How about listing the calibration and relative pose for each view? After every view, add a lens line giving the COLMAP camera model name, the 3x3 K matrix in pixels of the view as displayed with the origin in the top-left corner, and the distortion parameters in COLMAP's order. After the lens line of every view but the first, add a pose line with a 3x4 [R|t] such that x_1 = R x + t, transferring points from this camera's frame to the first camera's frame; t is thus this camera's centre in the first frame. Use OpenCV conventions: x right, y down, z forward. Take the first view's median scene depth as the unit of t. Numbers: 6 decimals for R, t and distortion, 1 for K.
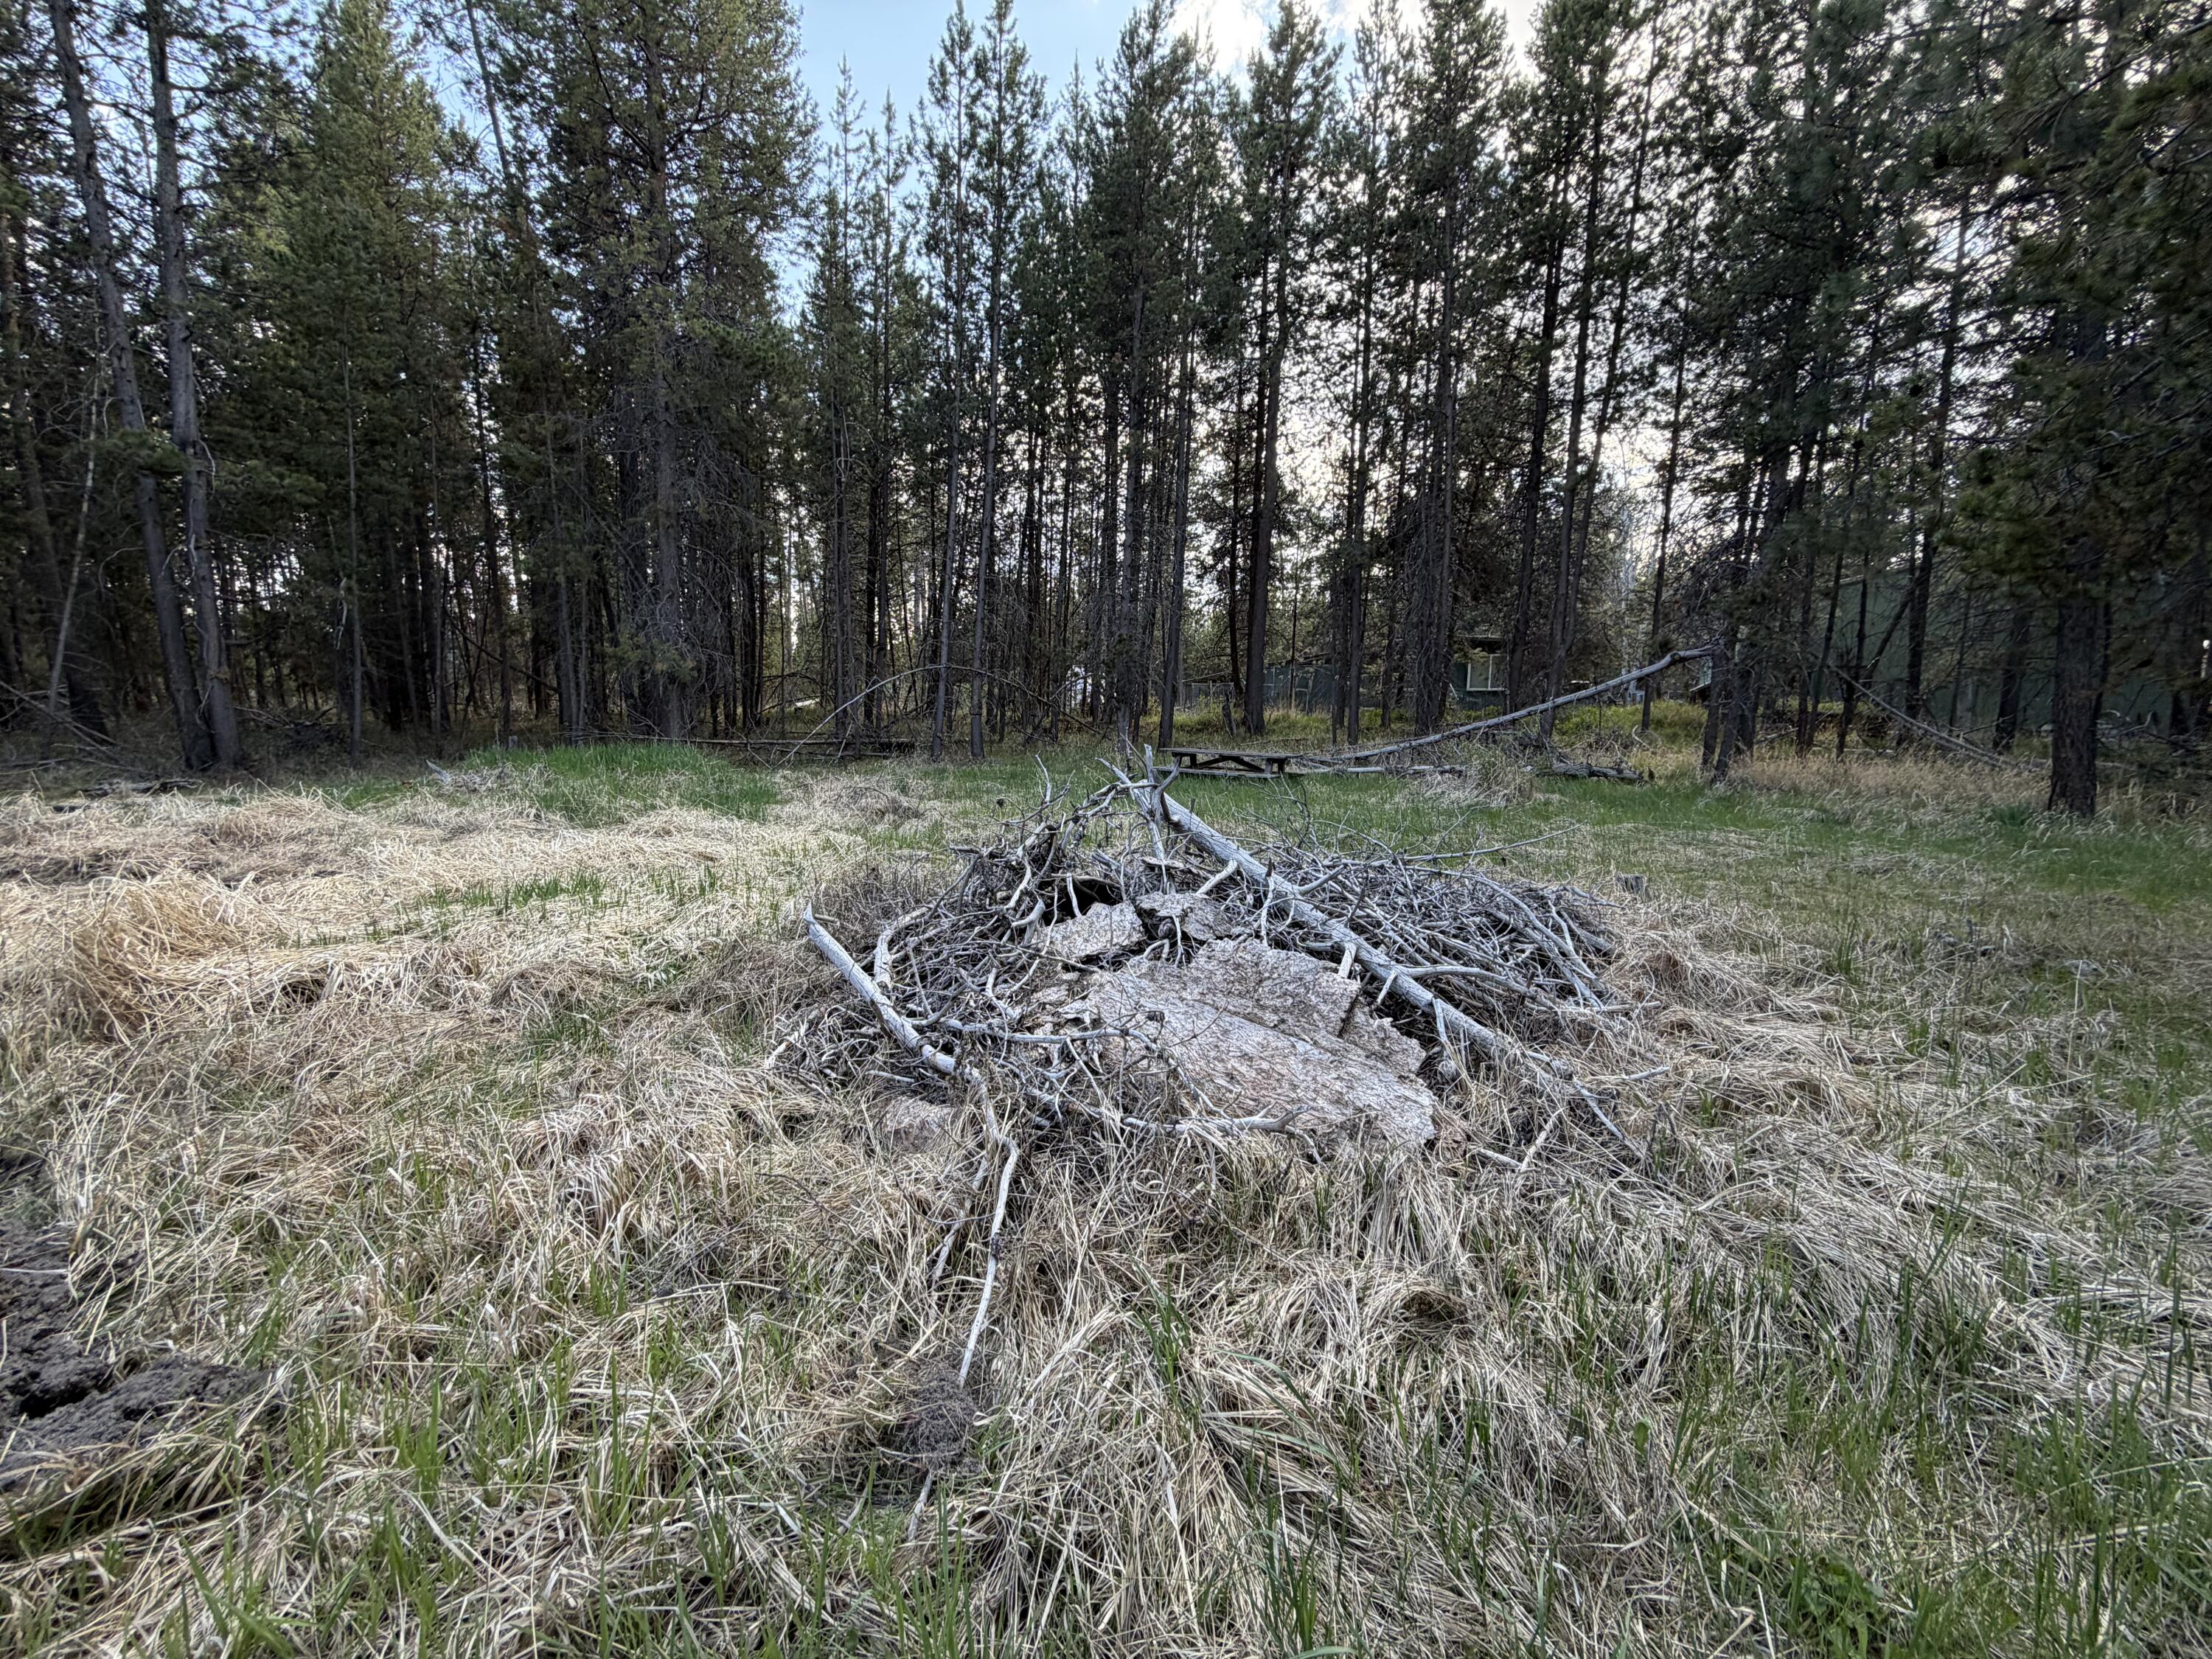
lens RADIAL K [[886.0, 0, 1106.0], [0, 886.0, 829.5], [0, 0, 1]] dist [0.000551, -0.000874]
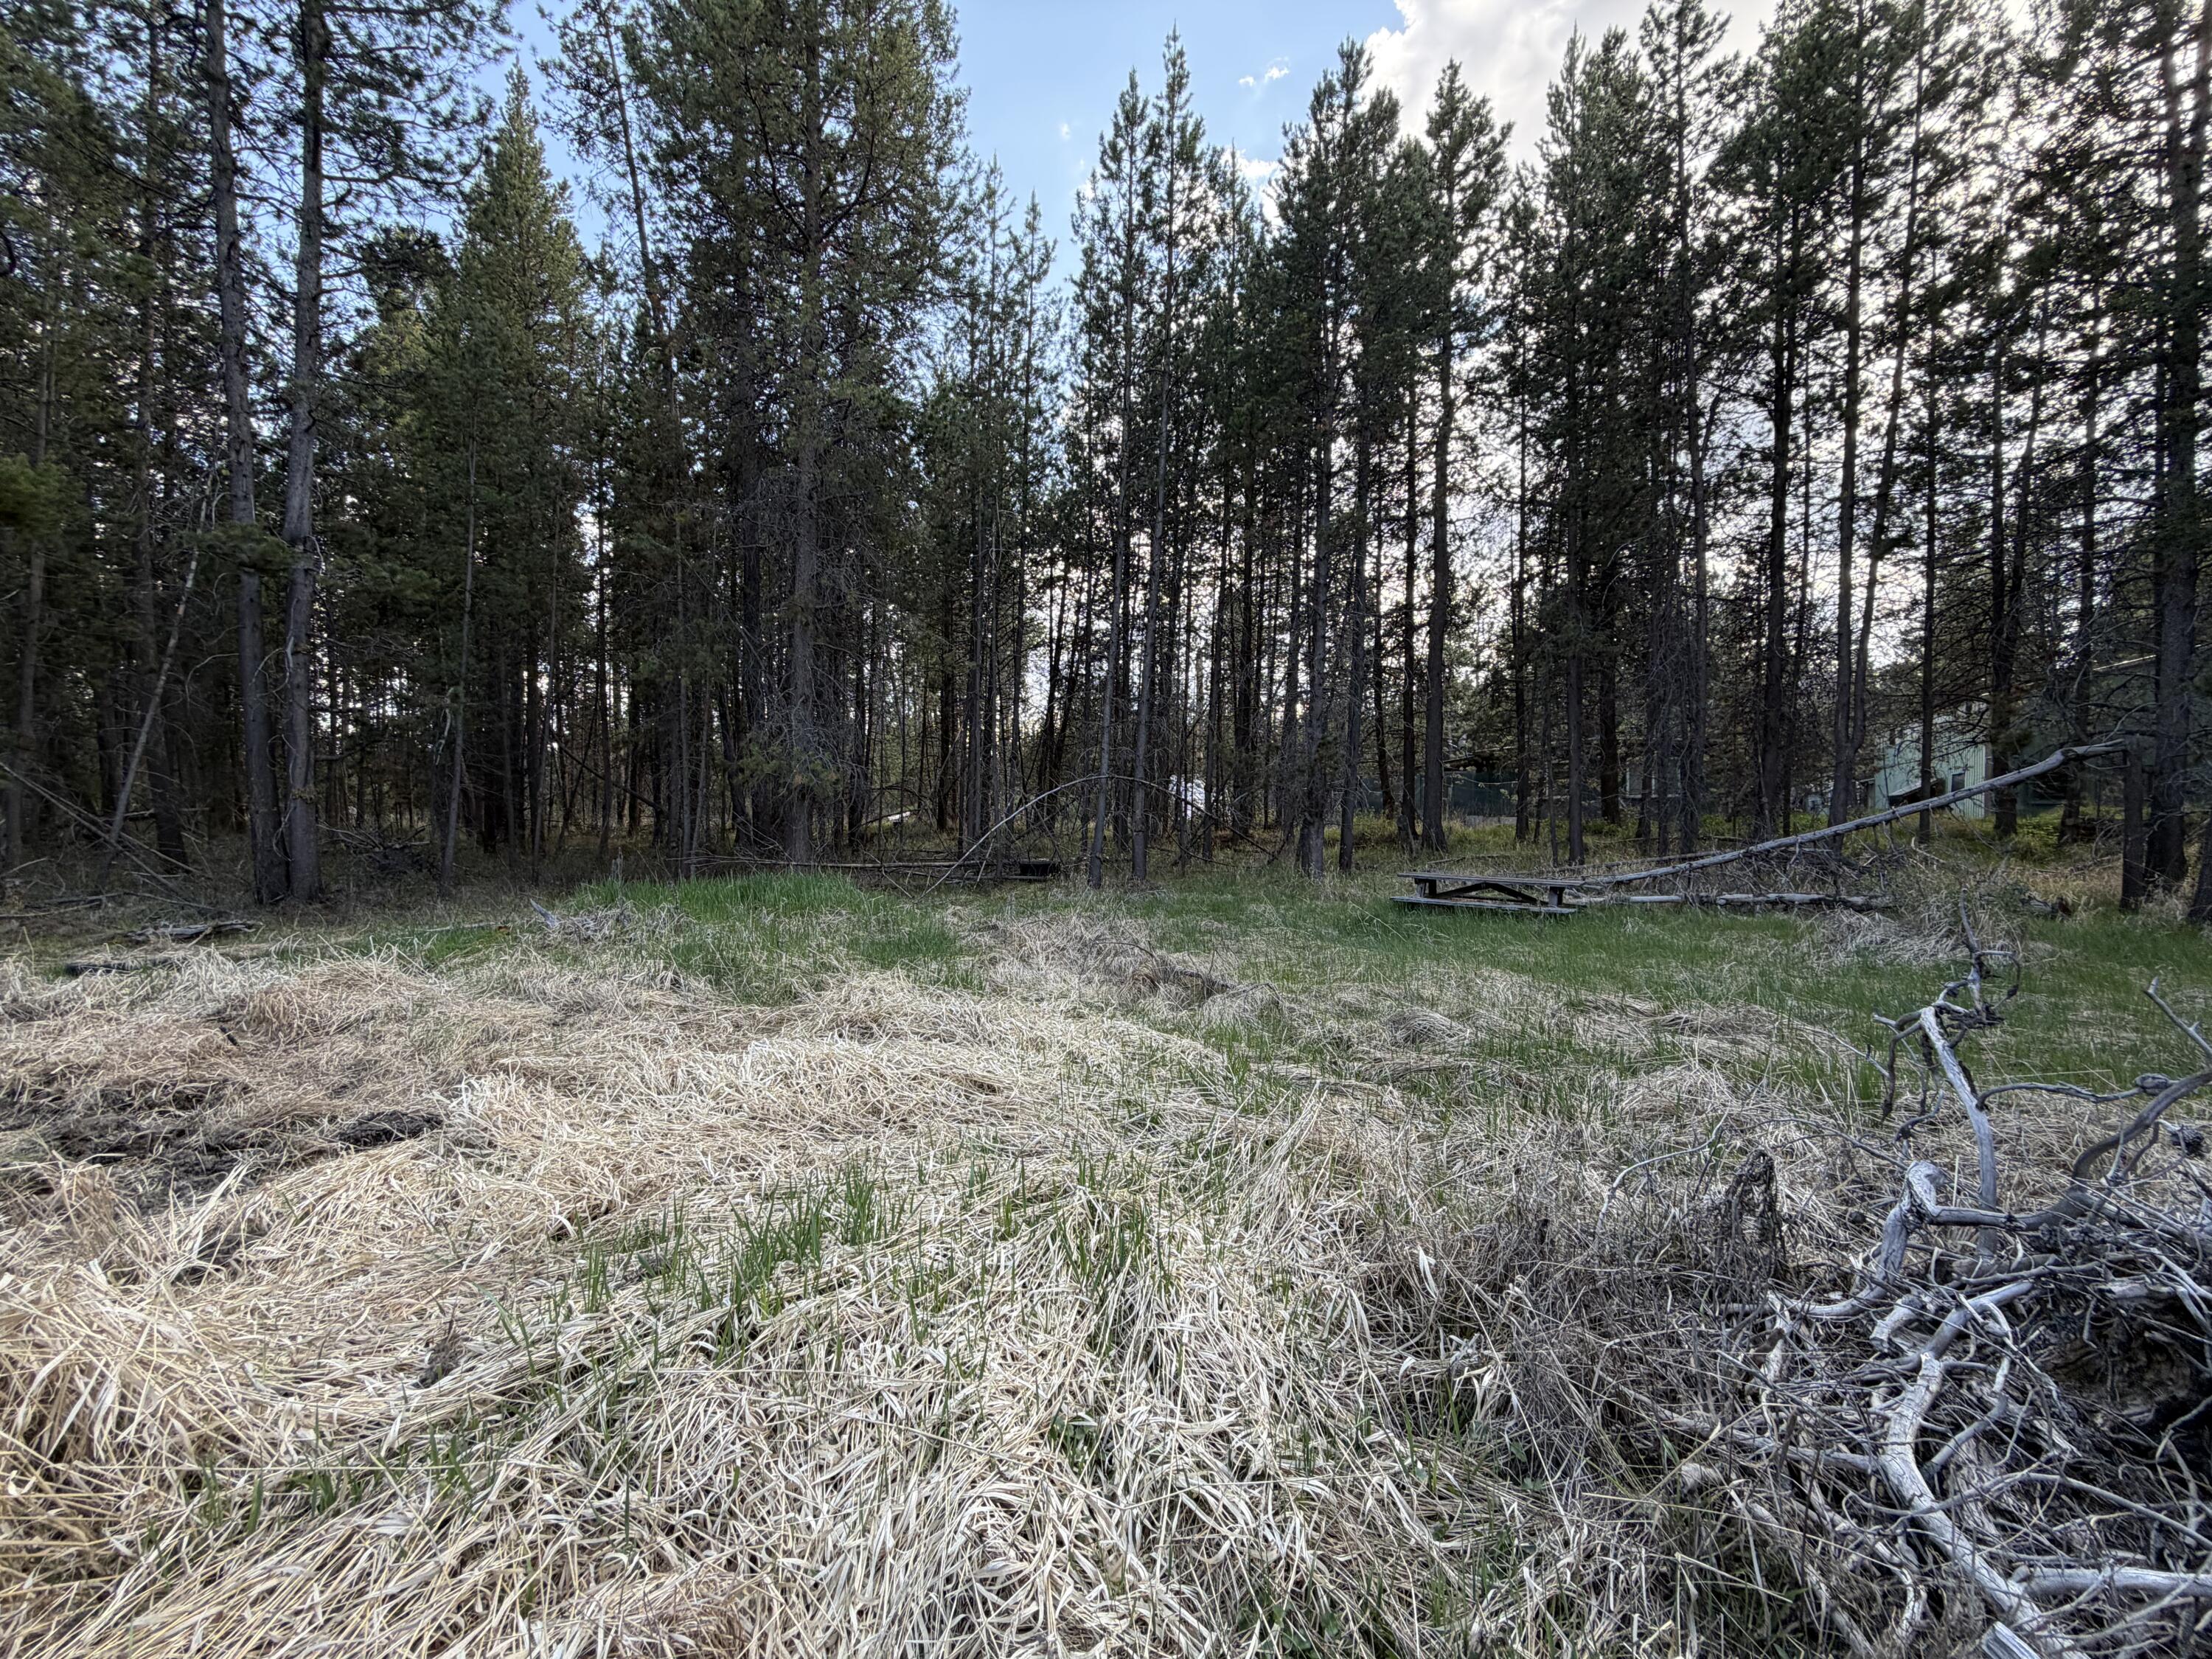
lens RADIAL K [[886.0, 0, 1106.0], [0, 886.0, 829.5], [0, 0, 1]] dist [0.000551, -0.000874]
pose [[0.998195, -0.006404, -0.059717, -0.141658], [-0.000976, 0.992438, -0.122742, -0.029717], [0.060051, 0.122578, 0.990640, 0.164780]]
